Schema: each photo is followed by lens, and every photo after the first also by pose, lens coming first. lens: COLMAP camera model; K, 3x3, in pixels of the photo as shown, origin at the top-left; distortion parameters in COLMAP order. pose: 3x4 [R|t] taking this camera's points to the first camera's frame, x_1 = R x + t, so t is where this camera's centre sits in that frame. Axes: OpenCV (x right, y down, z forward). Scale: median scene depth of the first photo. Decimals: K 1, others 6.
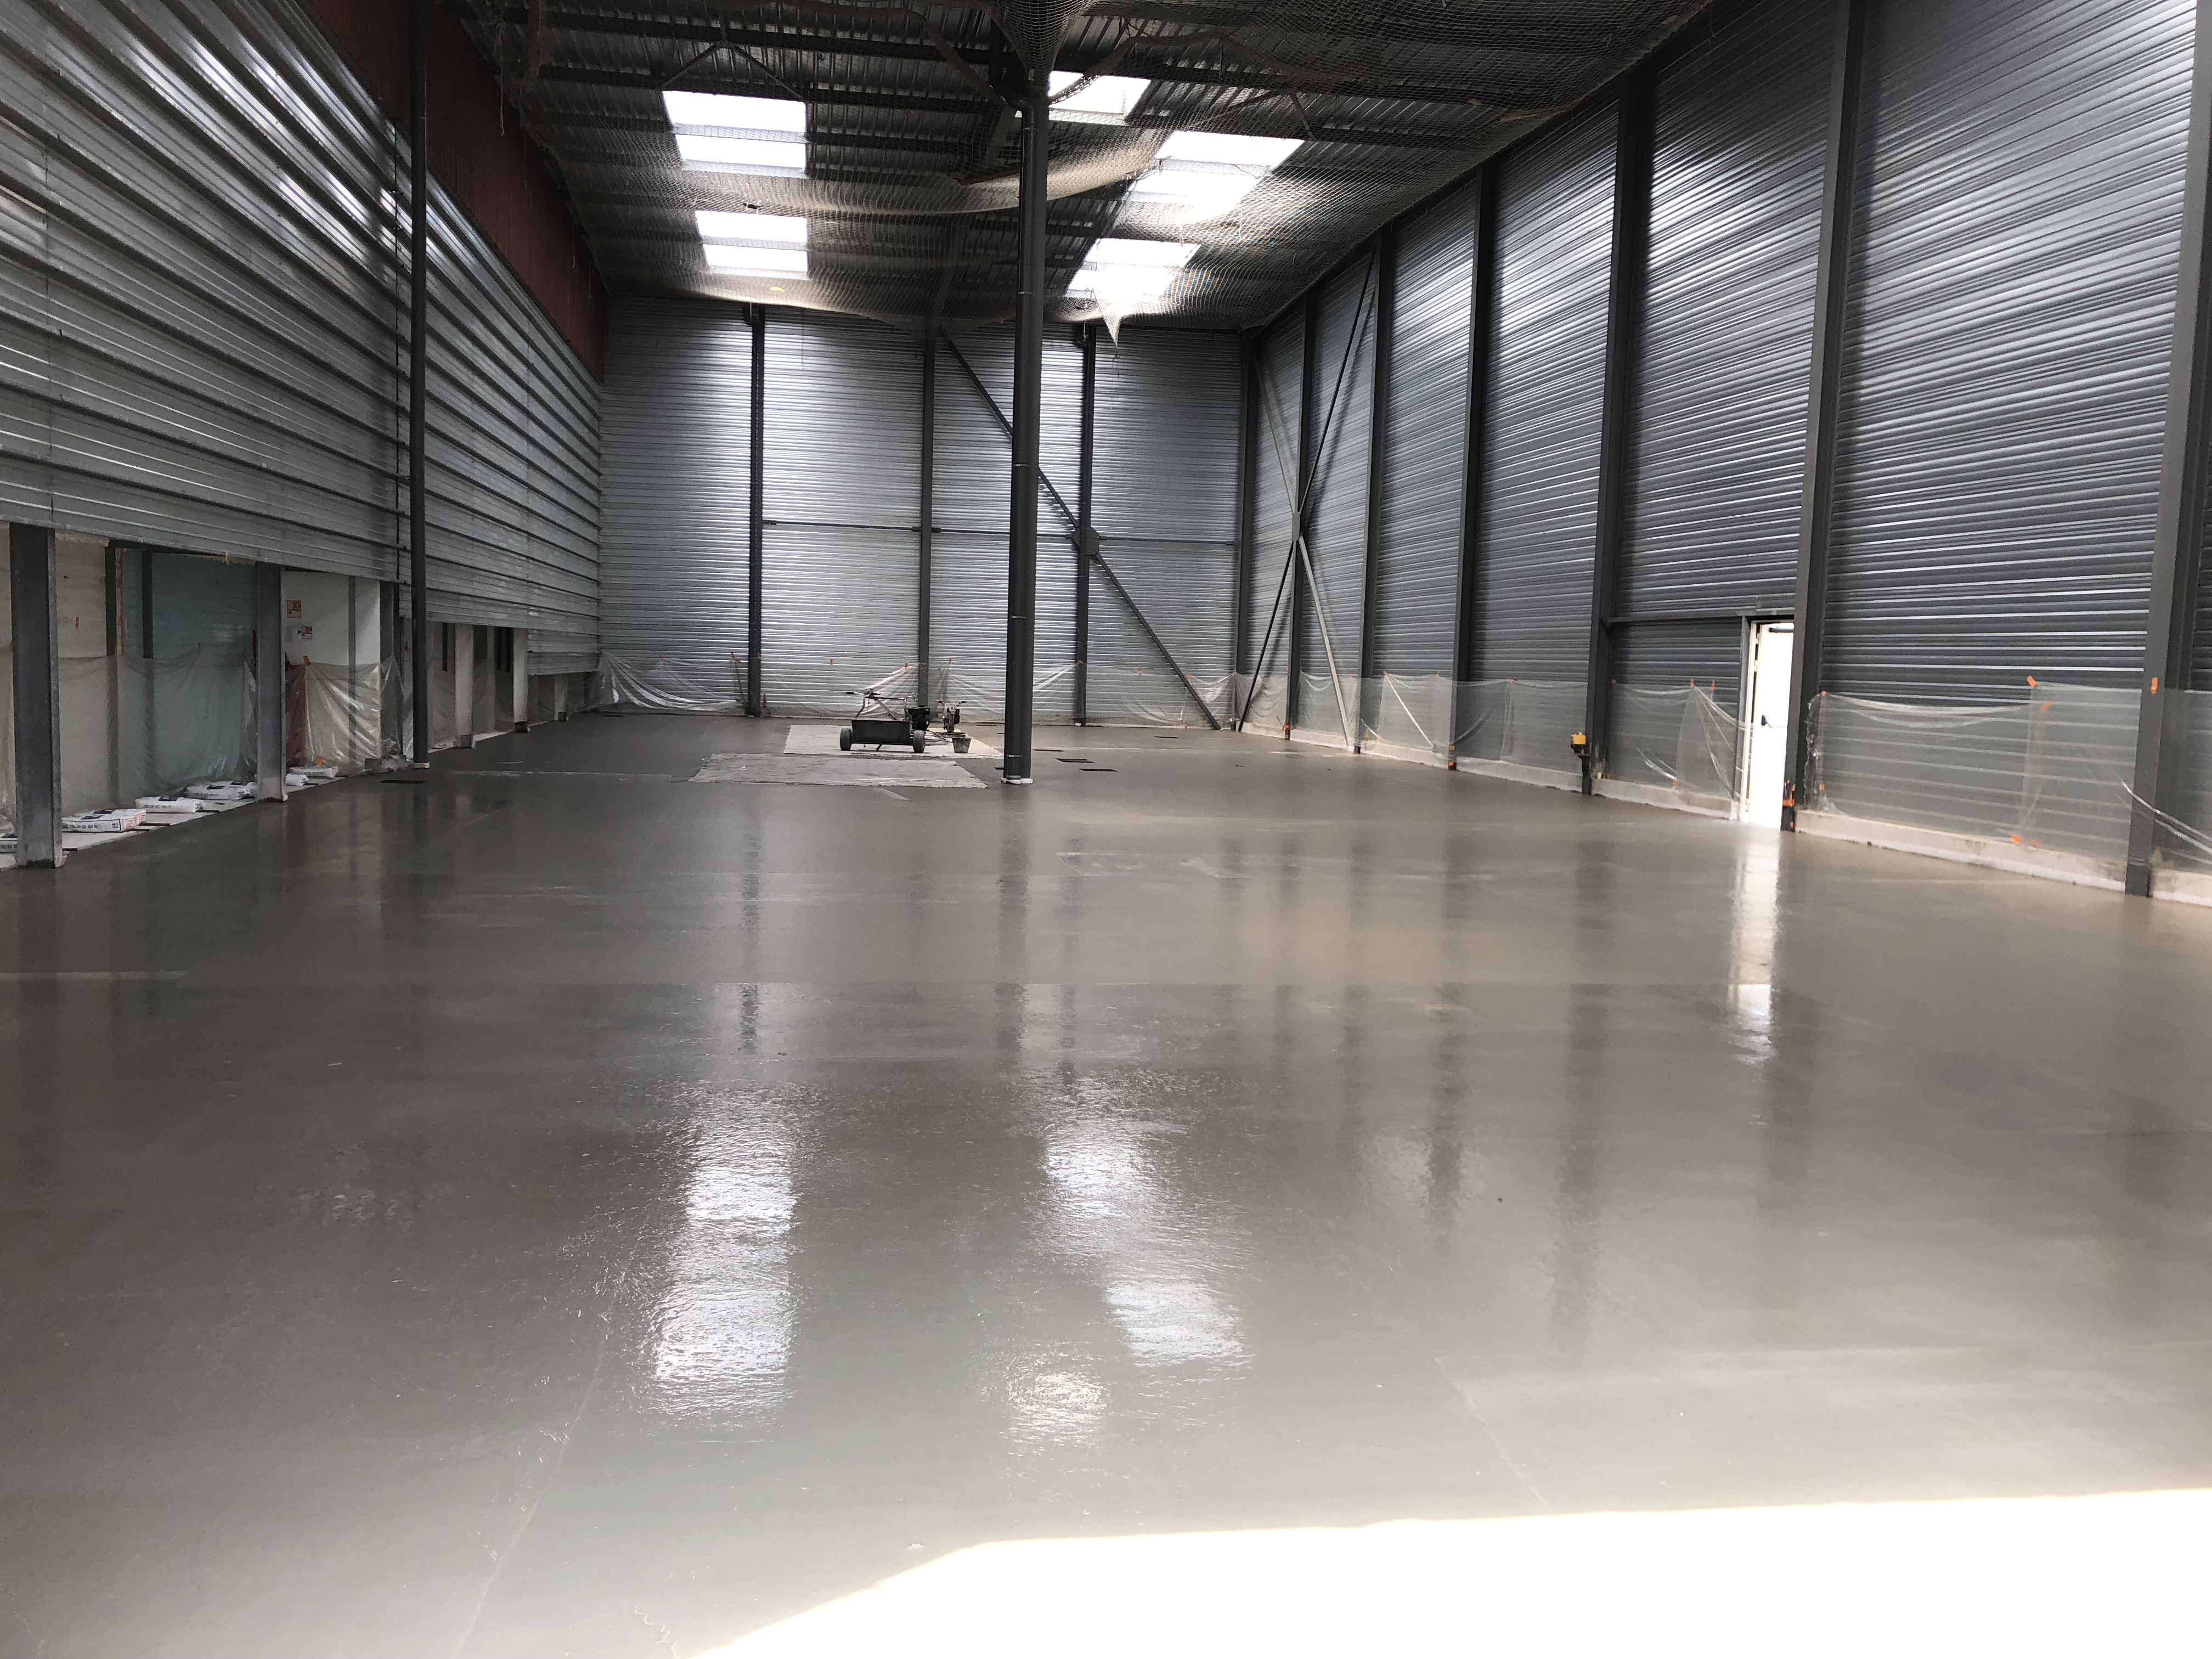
lens RADIAL K [[1809.3, 0, 1106.0], [0, 1809.3, 829.5], [0, 0, 1]] dist [-0.000240, -0.000355]
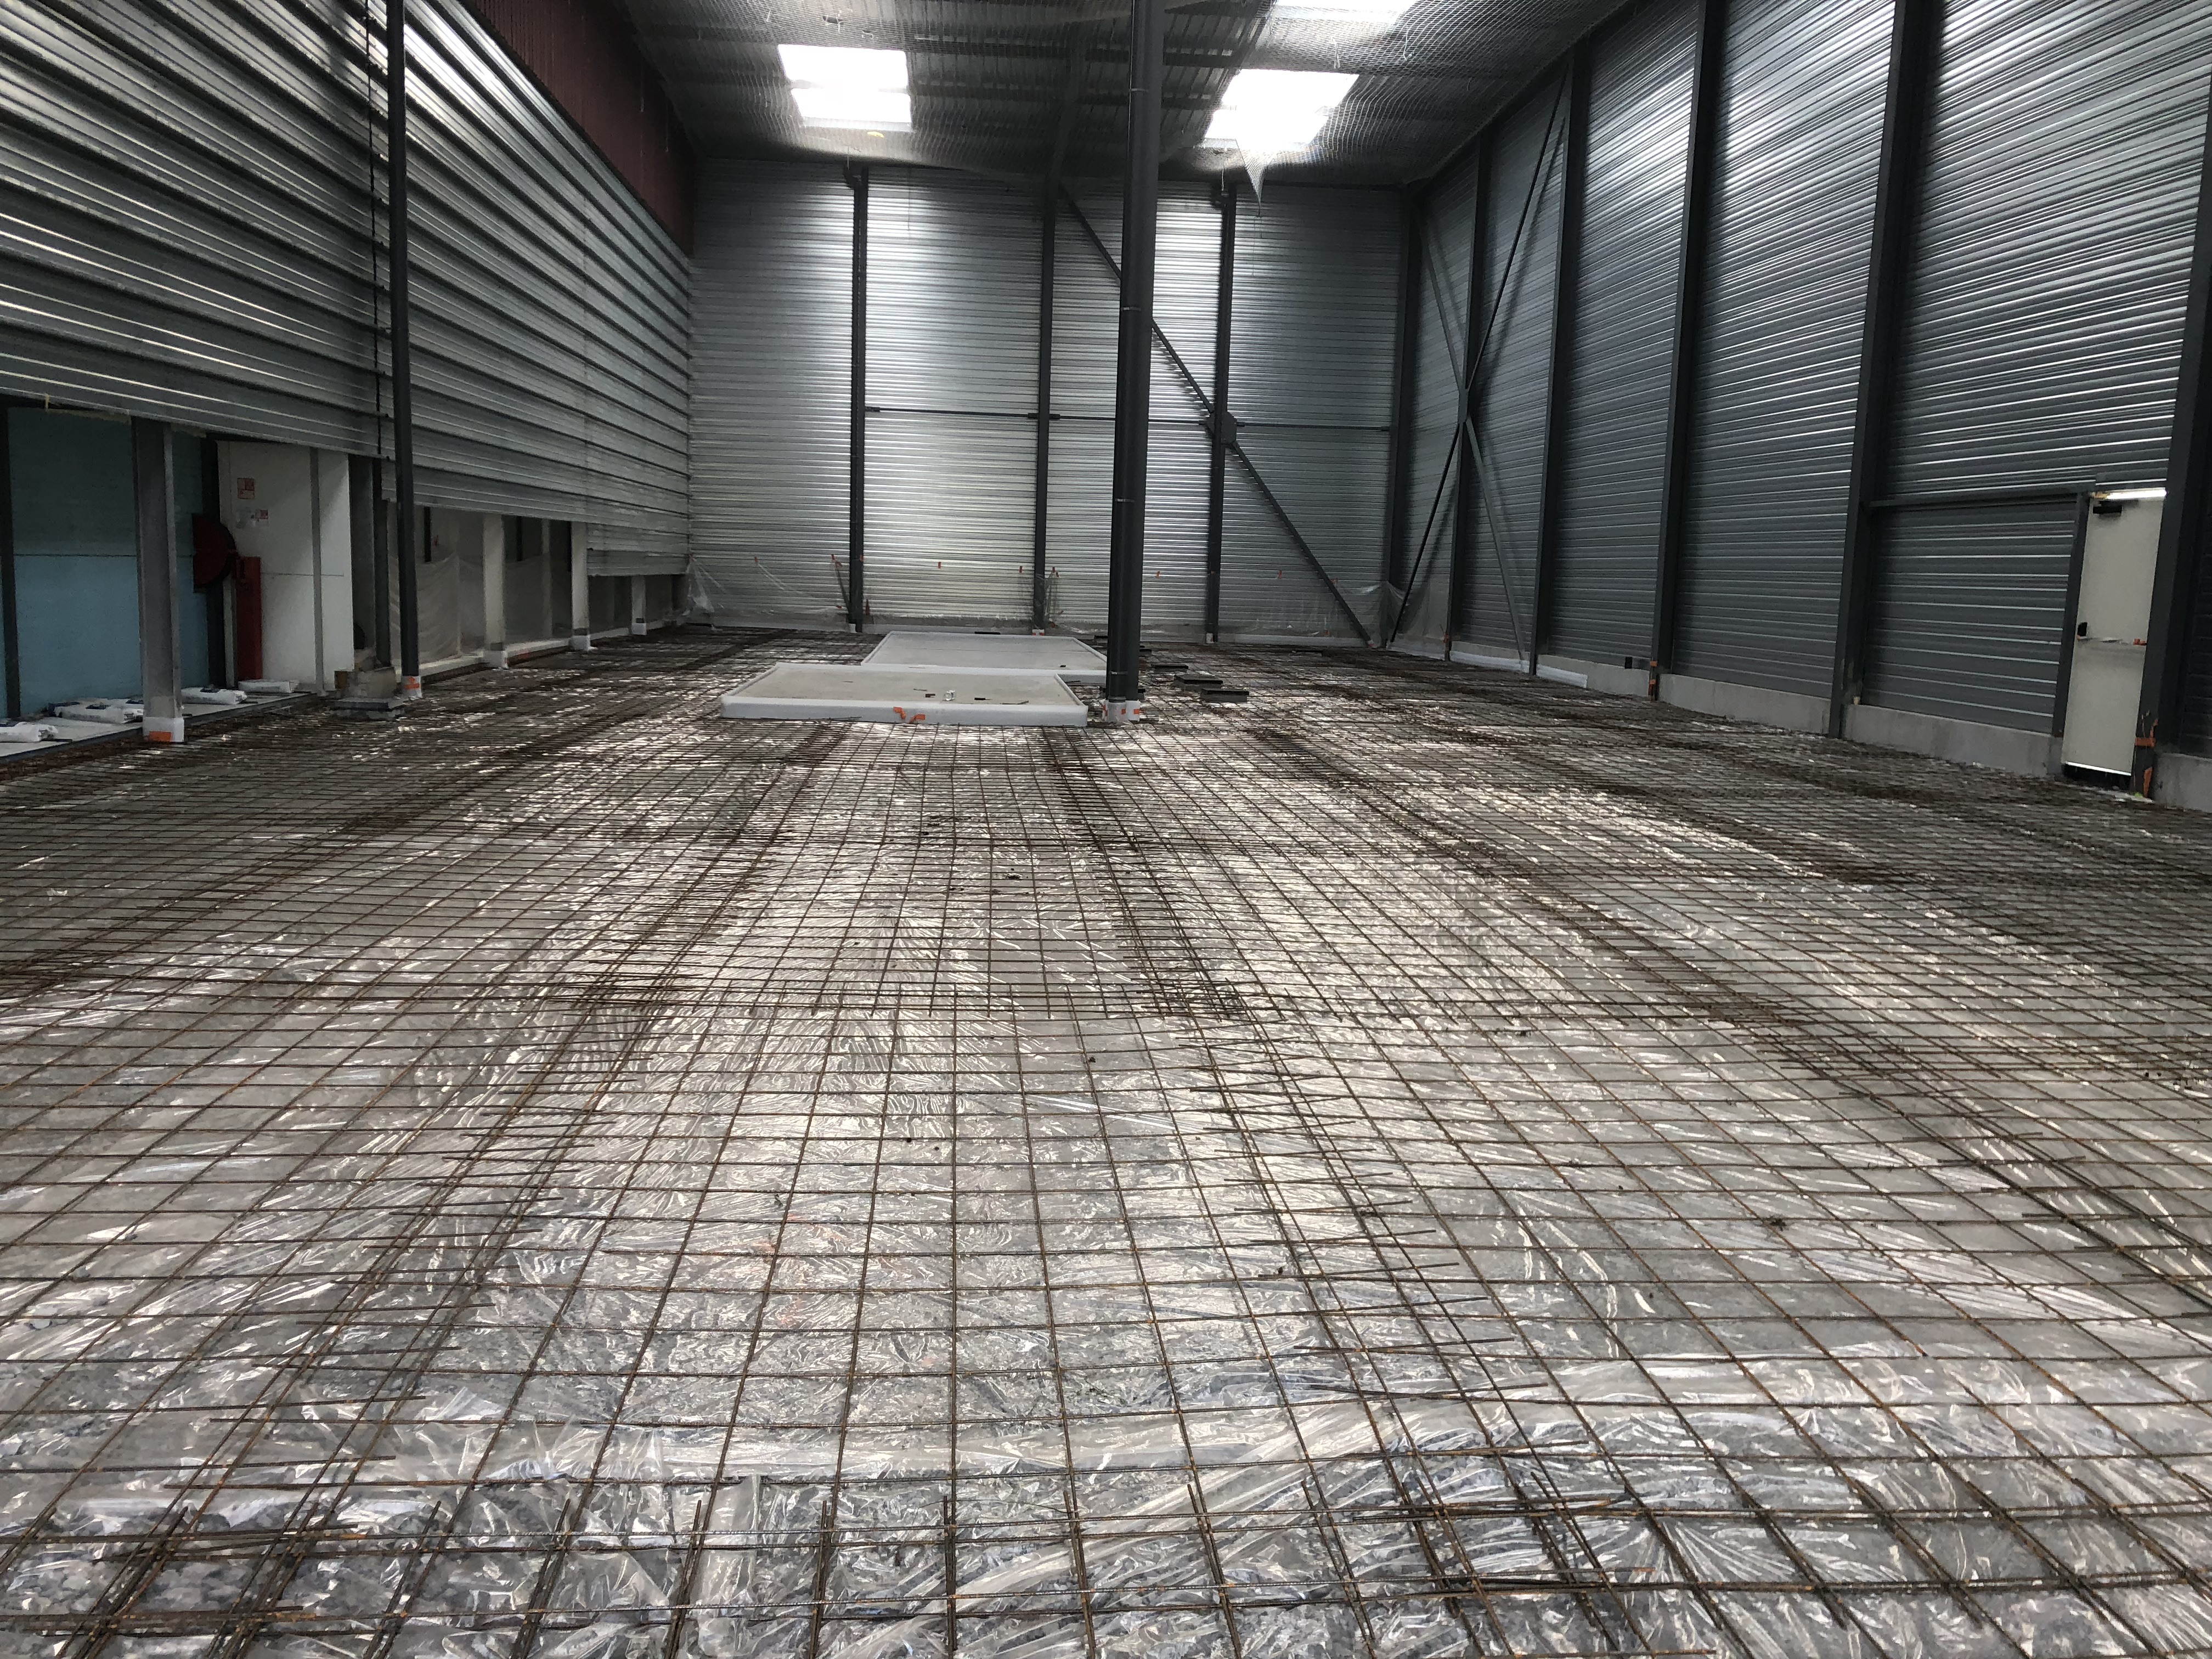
lens RADIAL K [[1817.7, 0, 1105.0], [0, 1817.7, 797.3], [0, 0, 1]] dist [0.063201, 0.003651]
pose [[0.996740, 0.011327, -0.079879, 0.005860], [-0.008805, 0.999454, 0.031852, -0.006434], [0.080196, -0.031045, 0.996296, 0.104228]]
